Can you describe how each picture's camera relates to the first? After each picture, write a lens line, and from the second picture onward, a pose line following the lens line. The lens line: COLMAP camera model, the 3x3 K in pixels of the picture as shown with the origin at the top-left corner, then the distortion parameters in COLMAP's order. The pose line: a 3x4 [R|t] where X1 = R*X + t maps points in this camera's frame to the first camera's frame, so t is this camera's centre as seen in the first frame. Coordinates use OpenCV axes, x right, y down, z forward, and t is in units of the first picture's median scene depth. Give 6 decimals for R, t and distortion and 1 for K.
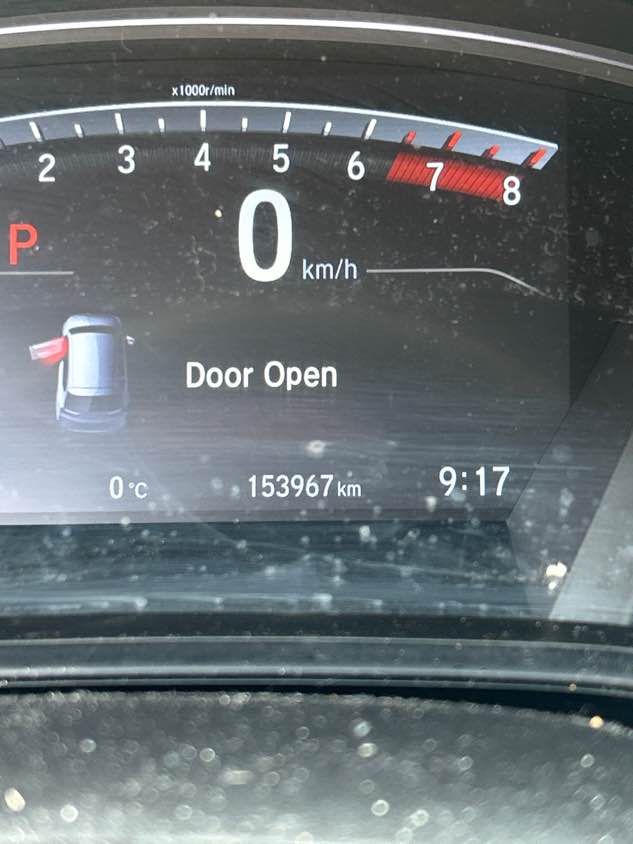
lens RADIAL K [[1569.4, 0, 316.5], [0, 1569.4, 422.0], [0, 0, 1]] dist [0.050996, 0.207839]
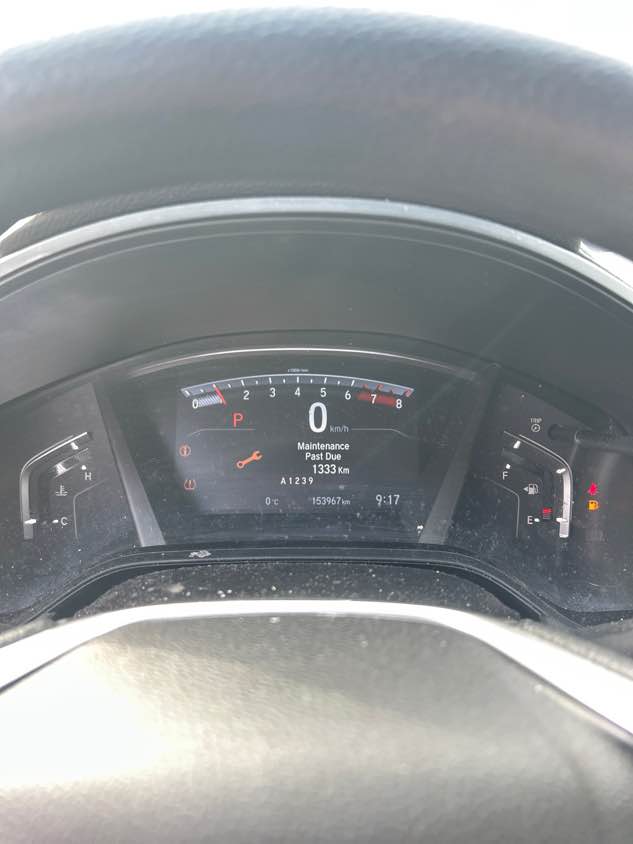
lens RADIAL K [[590.9, 0, 316.5], [0, 590.9, 422.0], [0, 0, 1]] dist [0.001630, -0.000163]
pose [[0.999870, 0.008667, 0.013570, -0.051997], [-0.007269, 0.994976, -0.099849, 0.003759], [-0.014368, 0.099737, 0.994910, -0.135887]]
